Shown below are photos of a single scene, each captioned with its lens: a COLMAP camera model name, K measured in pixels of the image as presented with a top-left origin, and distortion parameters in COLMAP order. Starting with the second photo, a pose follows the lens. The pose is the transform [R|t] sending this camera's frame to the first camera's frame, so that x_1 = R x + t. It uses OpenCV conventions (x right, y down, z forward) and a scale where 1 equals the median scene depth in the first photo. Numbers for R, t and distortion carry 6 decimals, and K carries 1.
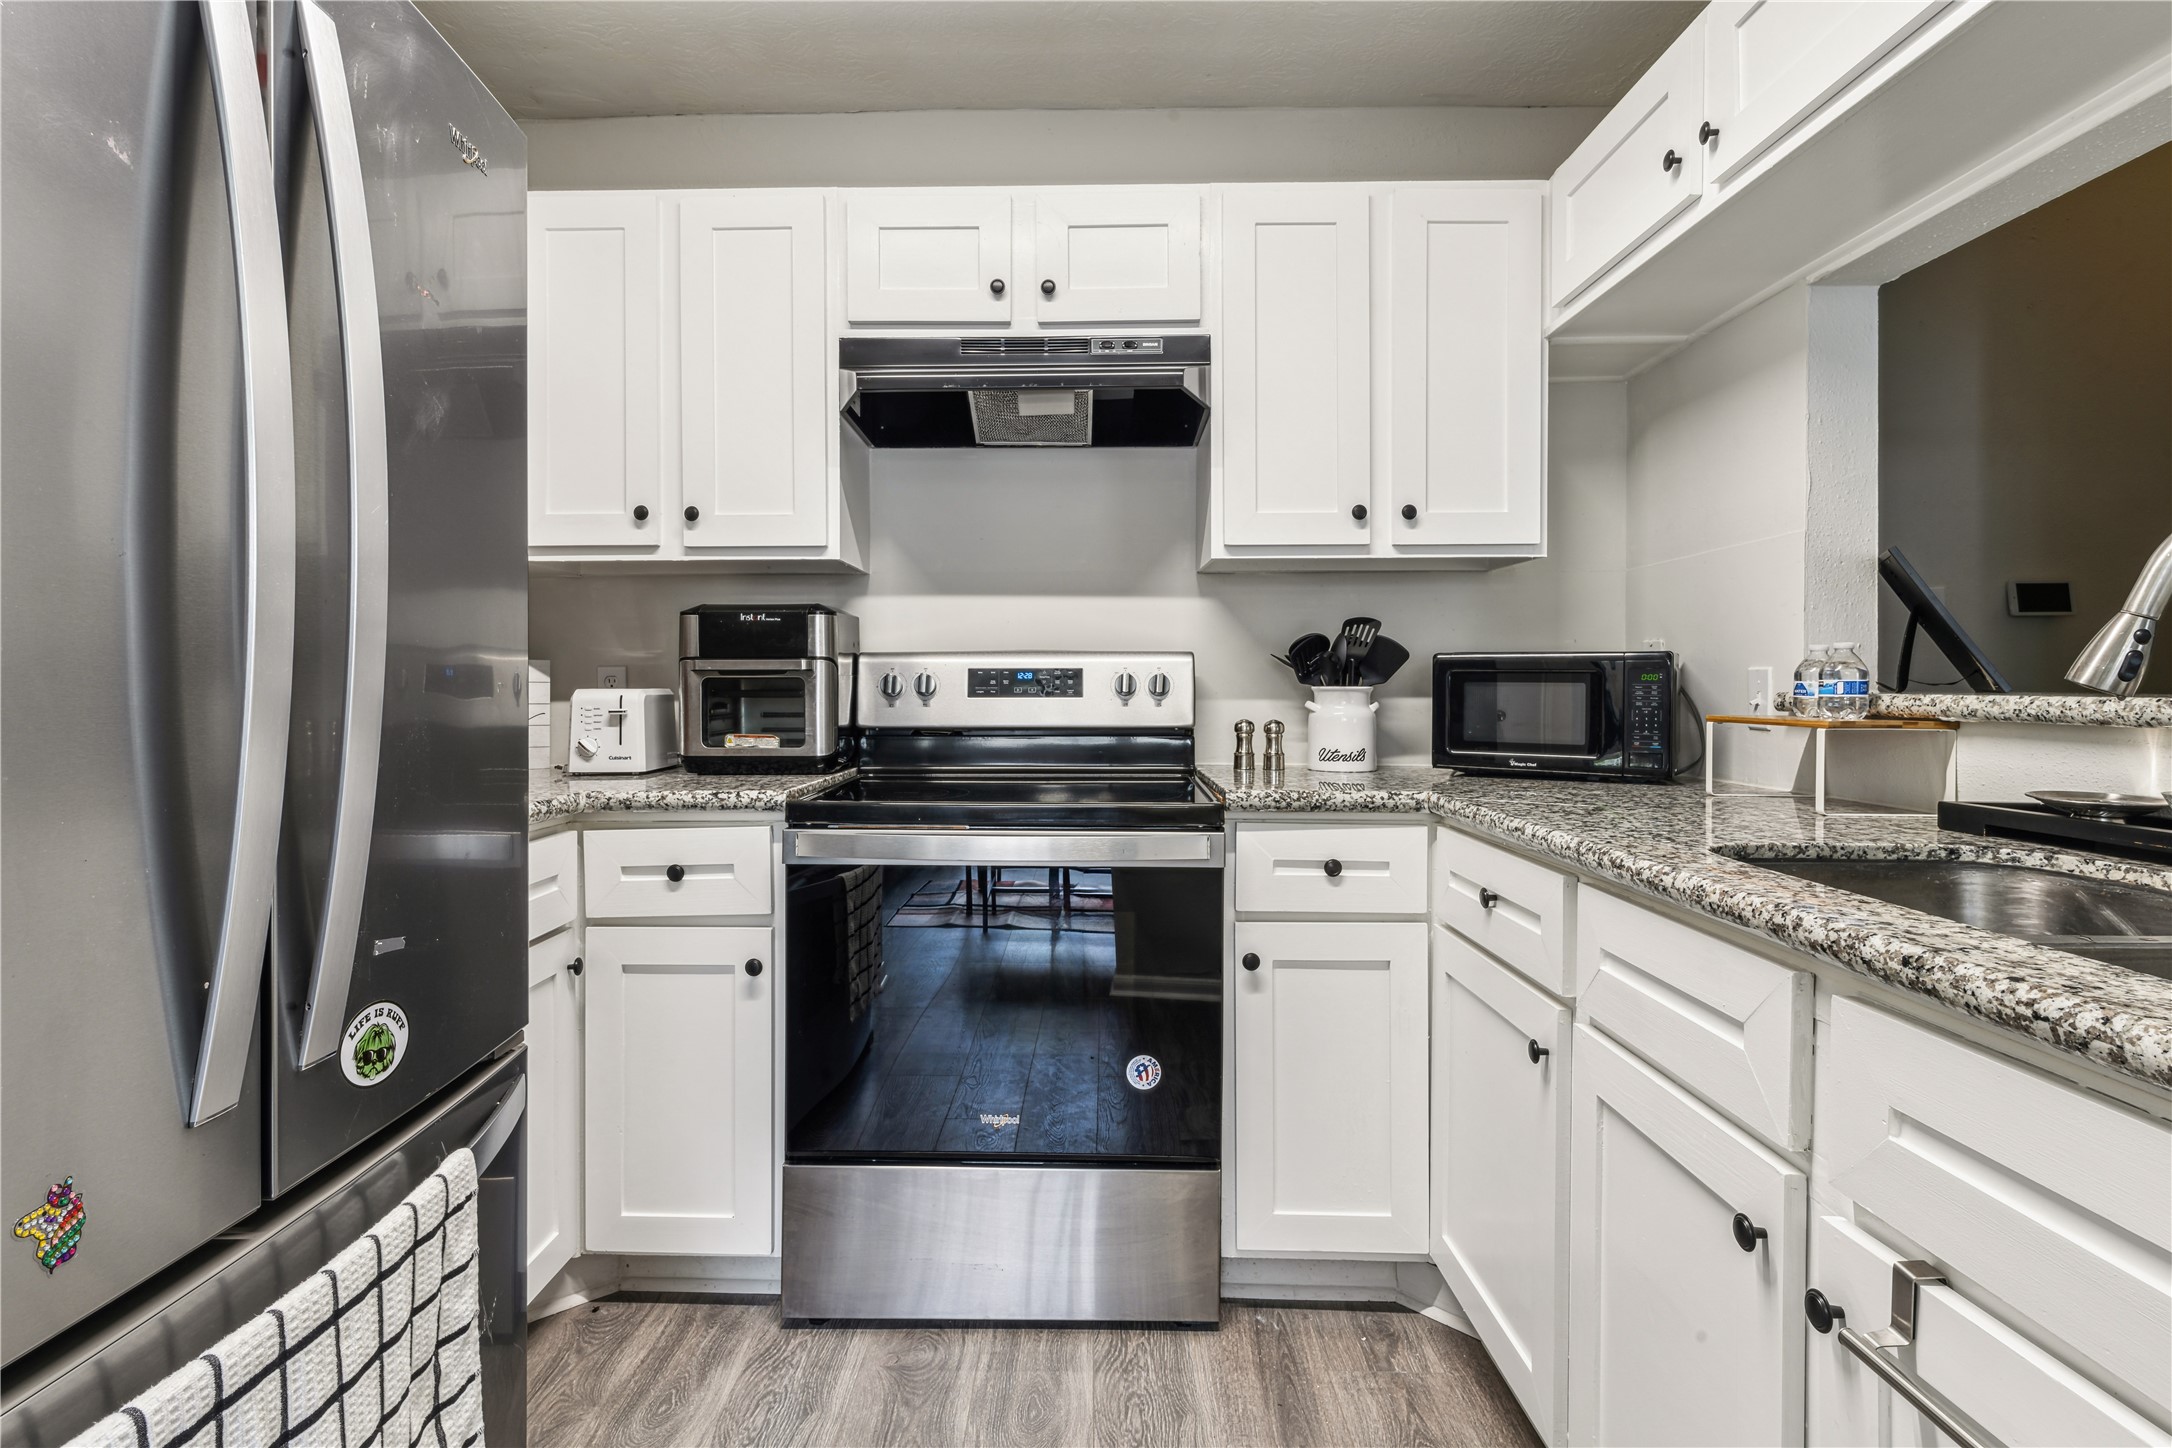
lens RADIAL K [[1069.0, 0, 1082.4], [0, 1069.0, 679.7], [0, 0, 1]] dist [0.003504, 0.002160]
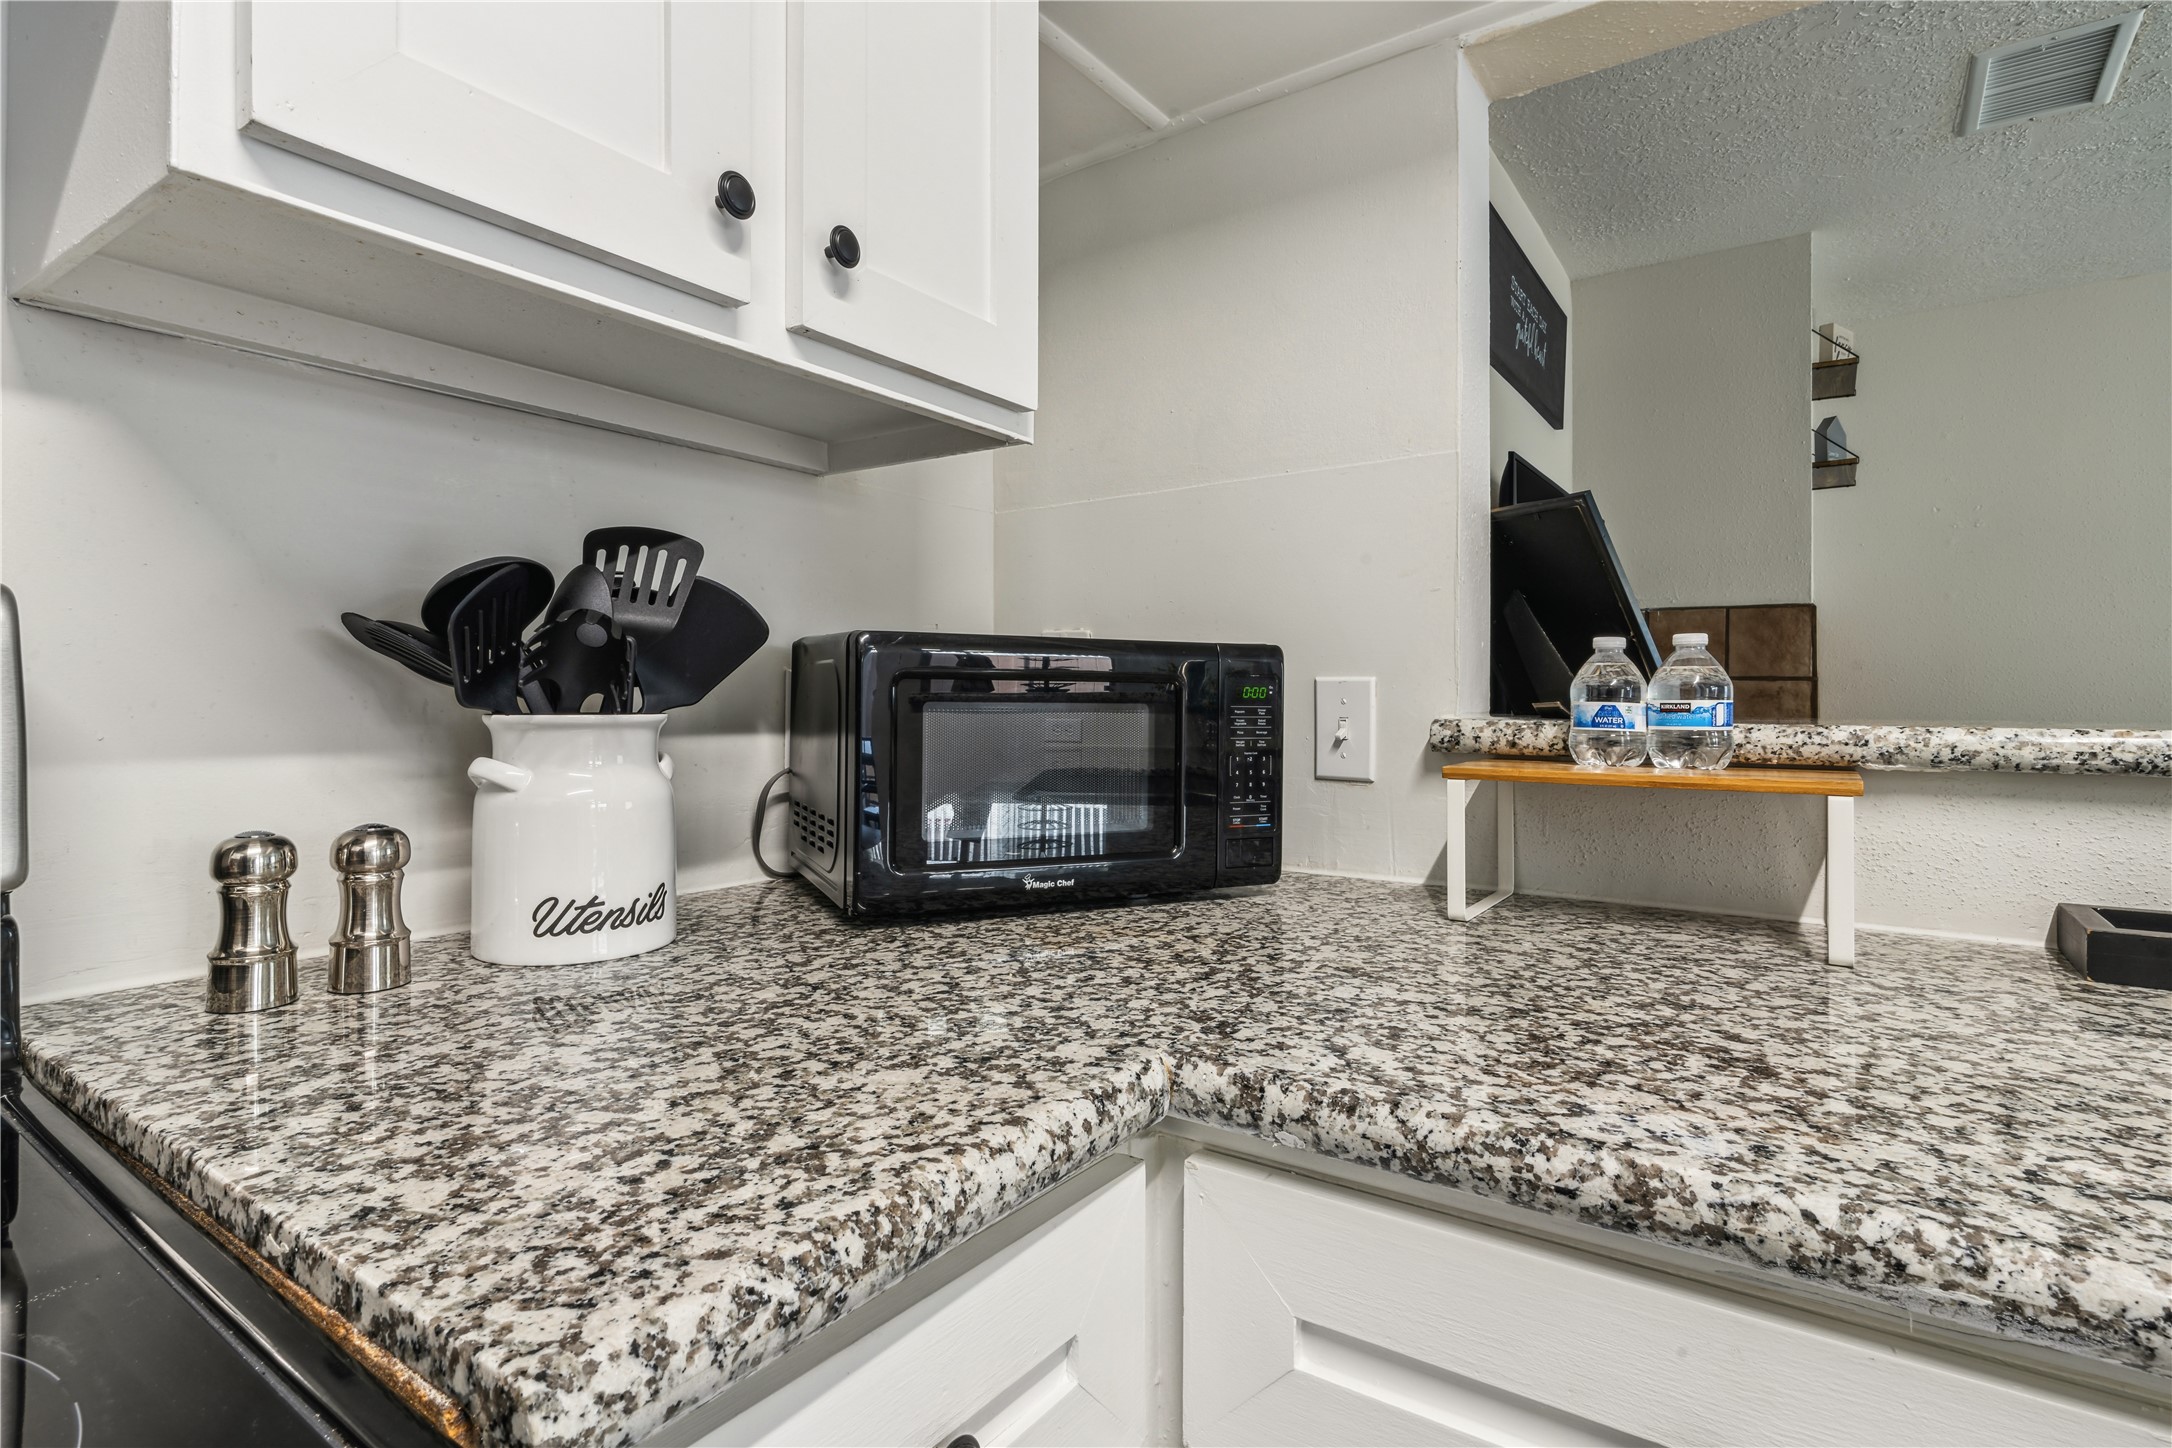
lens RADIAL K [[1069.0, 0, 1055.4], [0, 1069.0, 697.4], [0, 0, 1]] dist [0.003504, 0.002160]
pose [[0.567380, -0.000181, 0.823456, 0.039723], [-0.004497, 0.999984, 0.003318, -0.001317], [-0.823444, -0.005585, 0.567370, 0.711678]]
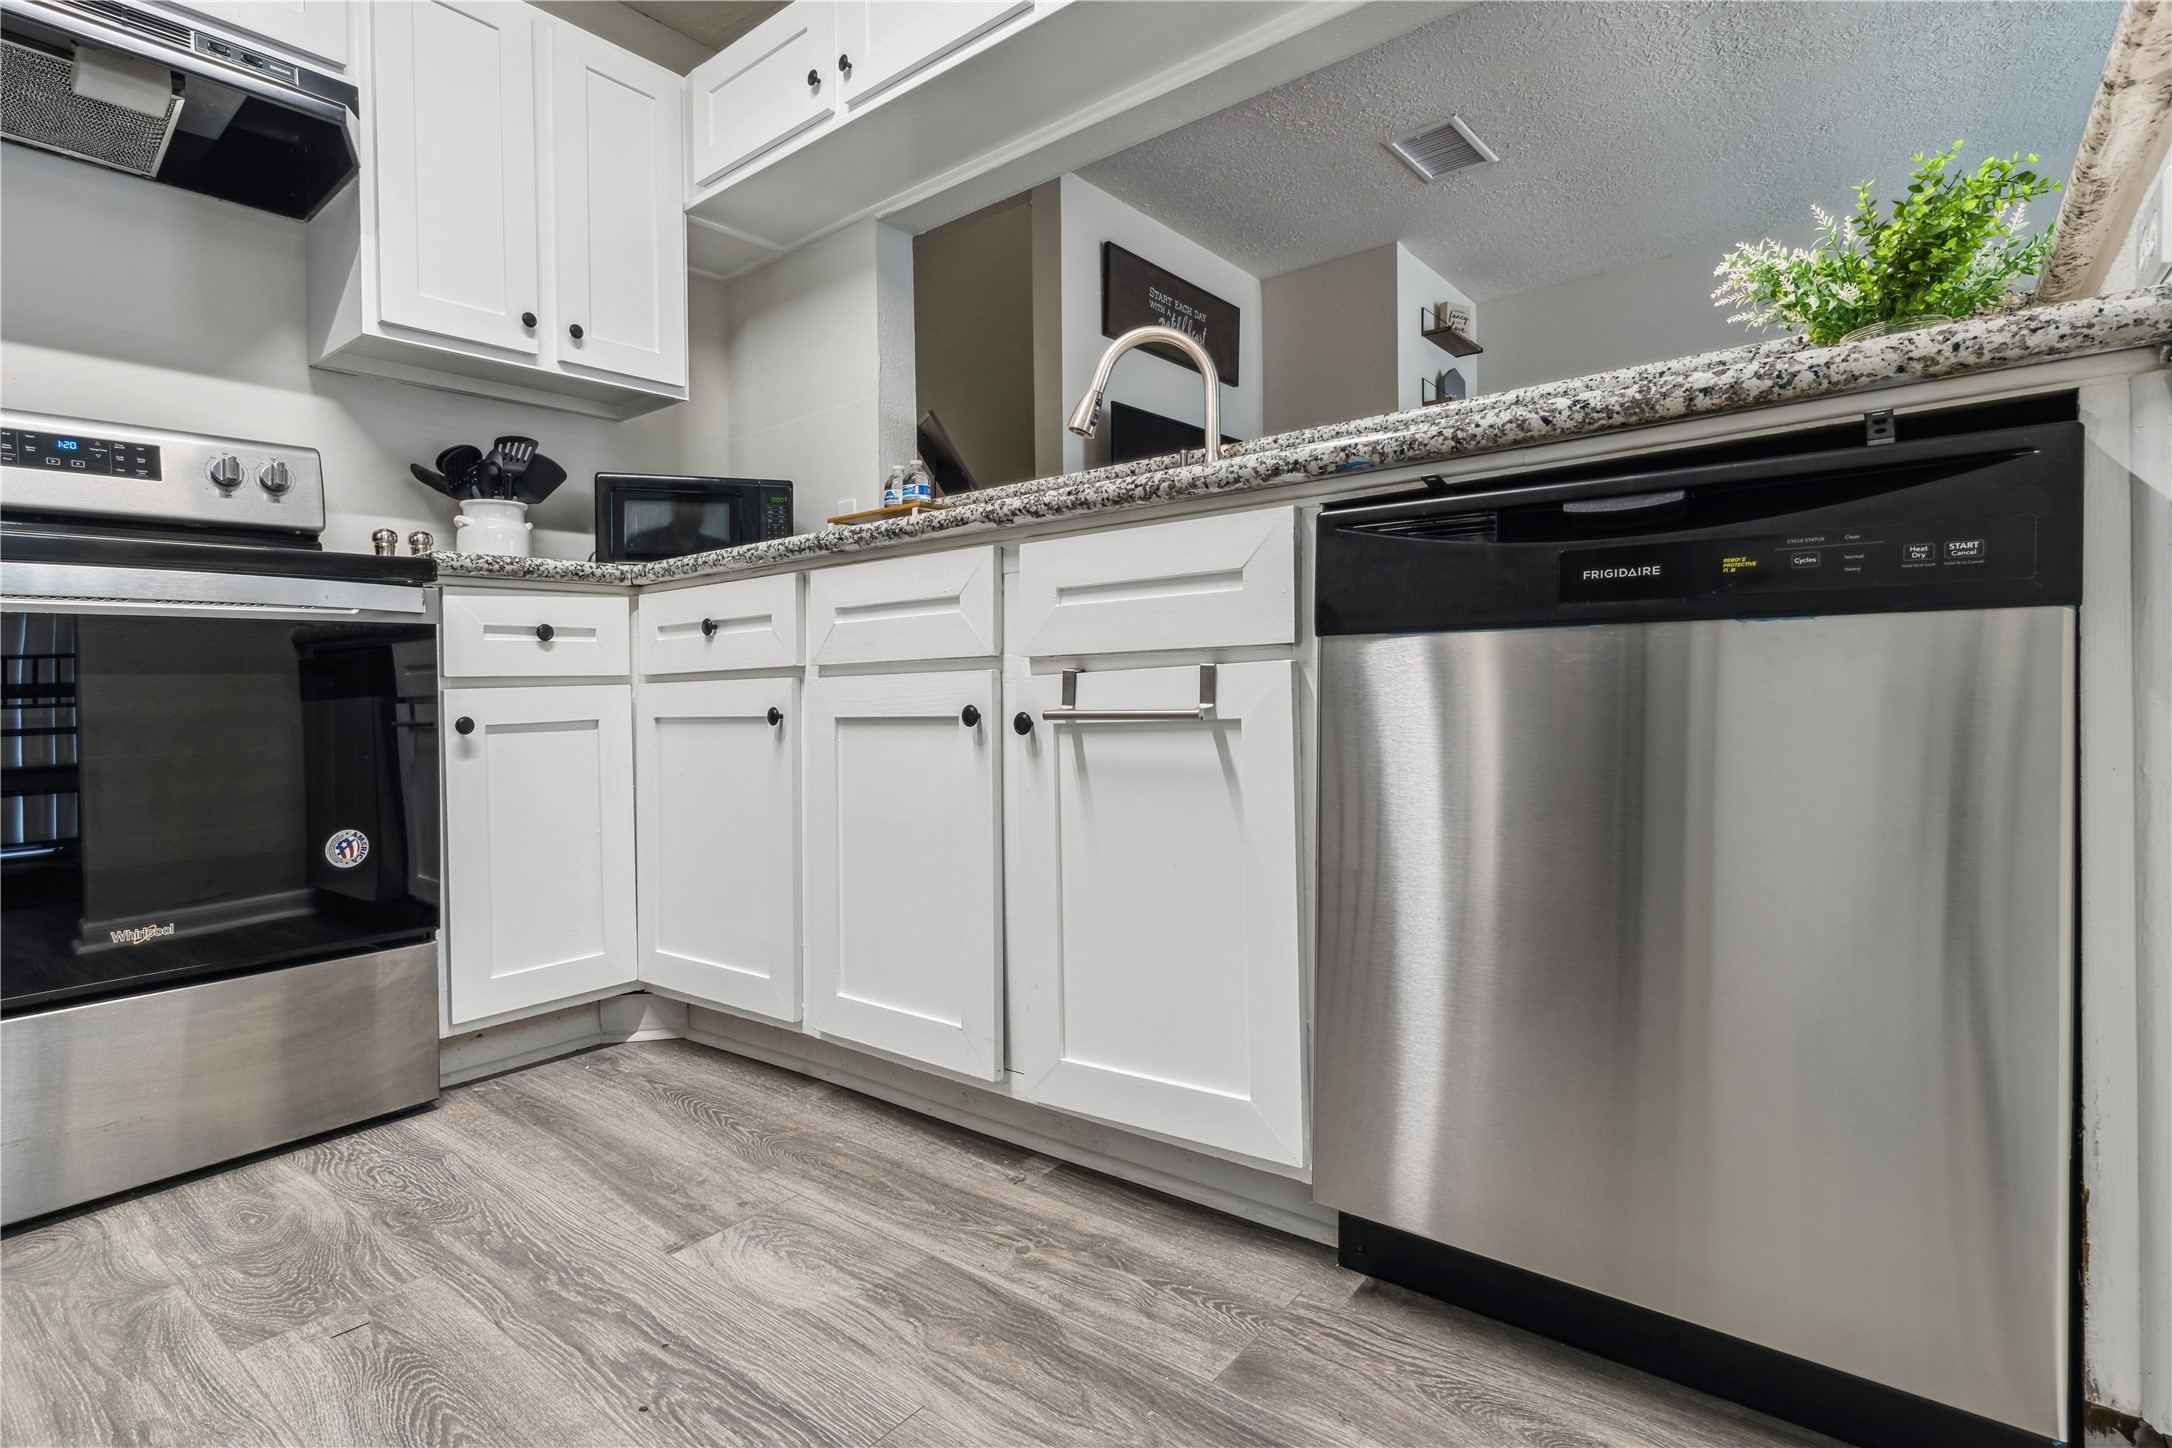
lens RADIAL K [[1069.0, 0, 1052.3], [0, 1069.0, 682.0], [0, 0, 1]] dist [0.003504, 0.002160]
pose [[0.627552, -0.016248, 0.778405, -0.228832], [0.023652, 0.999719, 0.001799, 0.197889], [-0.778215, 0.017282, 0.627760, -0.038069]]
